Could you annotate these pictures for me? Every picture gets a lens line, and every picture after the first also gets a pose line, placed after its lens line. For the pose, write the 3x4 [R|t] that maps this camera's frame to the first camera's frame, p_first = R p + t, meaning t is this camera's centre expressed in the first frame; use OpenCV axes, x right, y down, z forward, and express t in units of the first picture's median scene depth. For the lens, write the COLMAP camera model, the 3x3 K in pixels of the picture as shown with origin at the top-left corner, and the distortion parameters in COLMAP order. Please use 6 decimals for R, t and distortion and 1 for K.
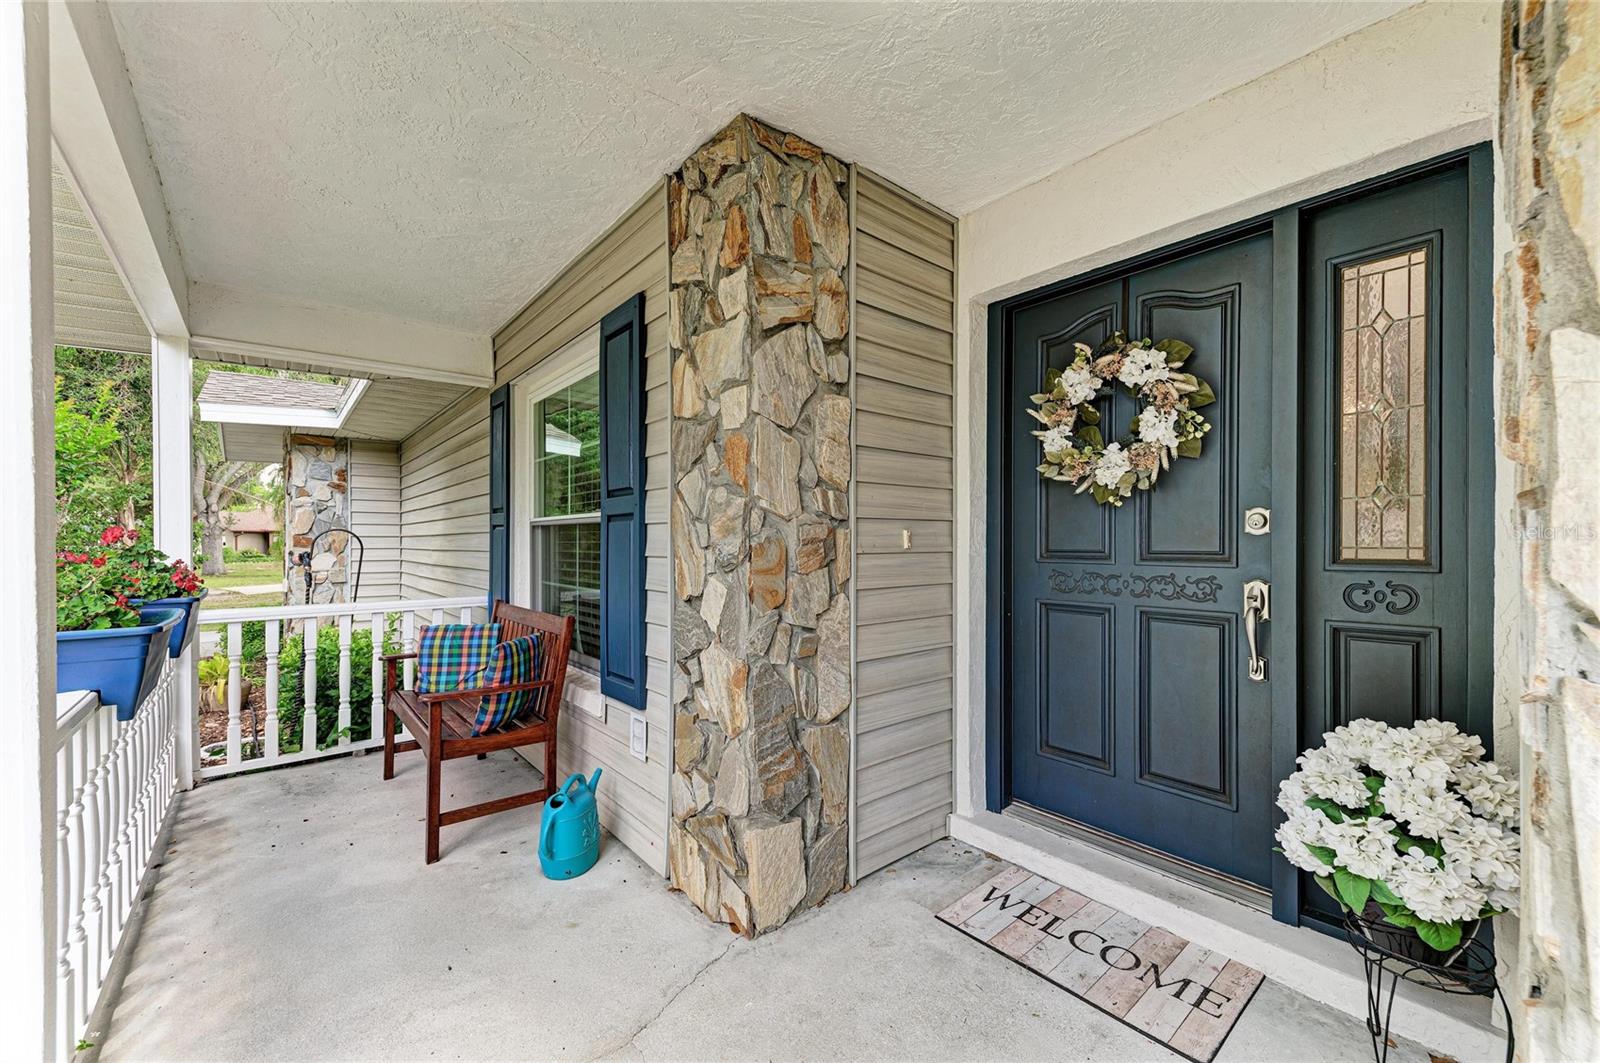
lens RADIAL K [[611.4, 0, 808.3], [0, 611.4, 544.3], [0, 0, 1]] dist [0.010683, -0.000119]
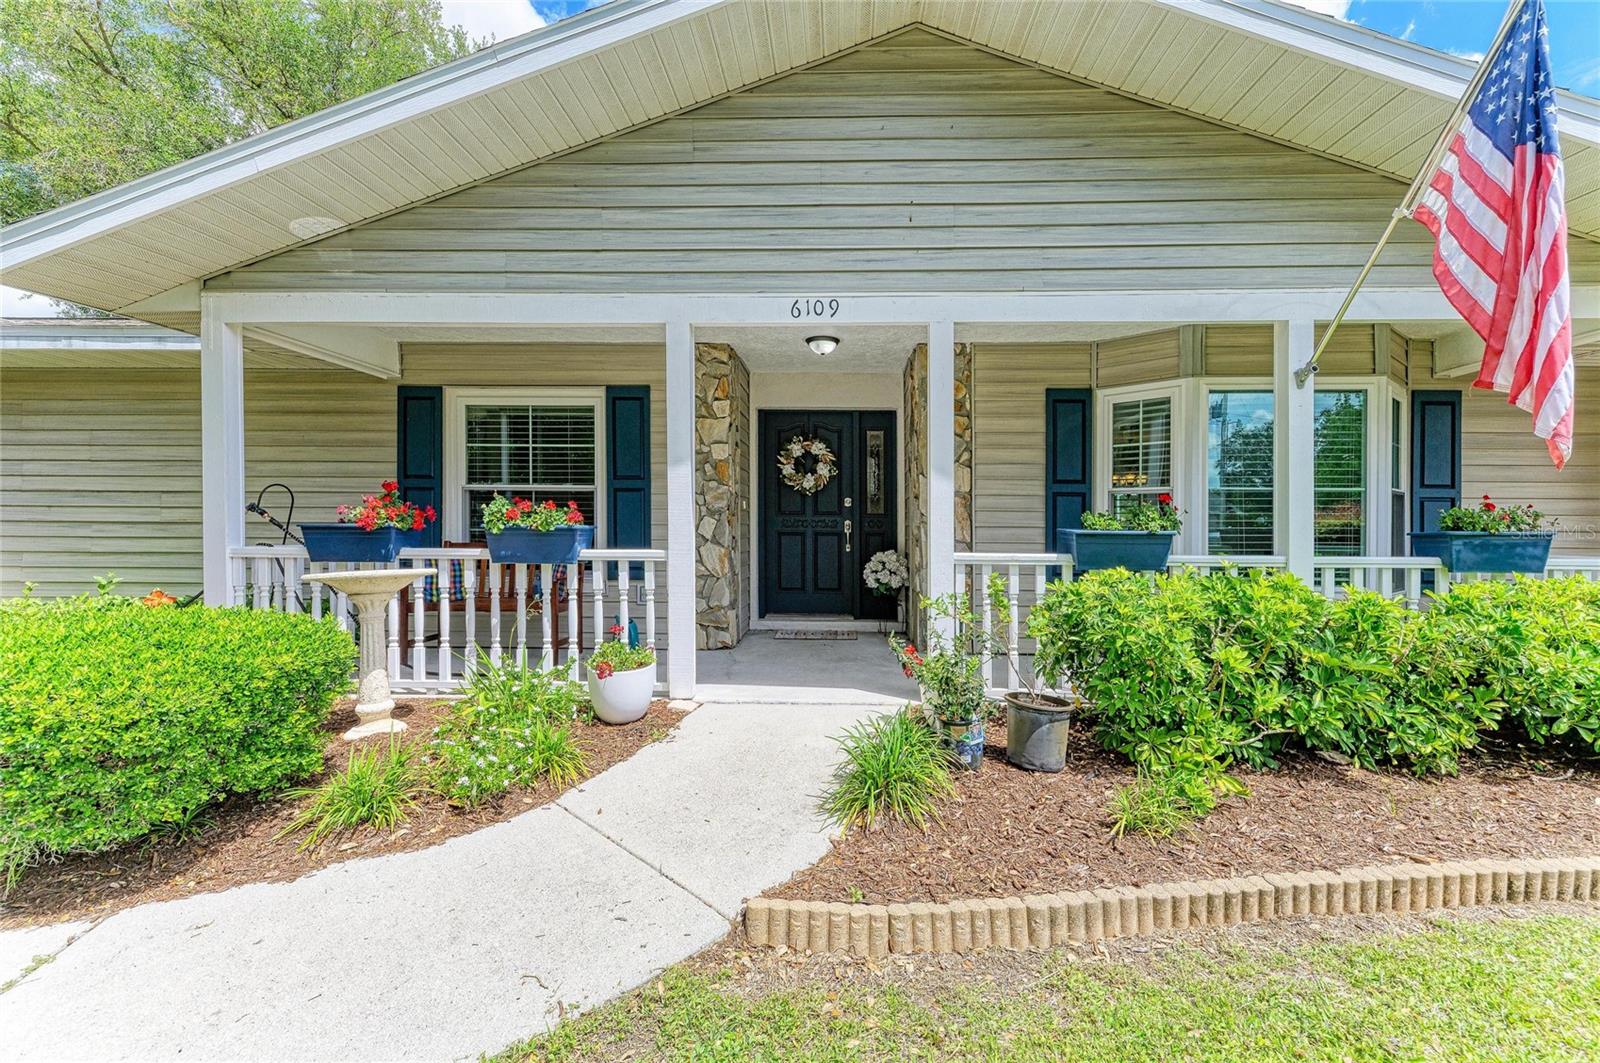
lens RADIAL K [[640.3, 0, 800.0], [0, 640.3, 531.5], [0, 0, 1]] dist [0.013506, -0.003464]
pose [[0.688778, 0.001690, 0.724970, -1.831196], [-0.001319, 0.999999, -0.001078, 0.118234], [-0.724971, -0.000214, 0.688780, -1.105318]]
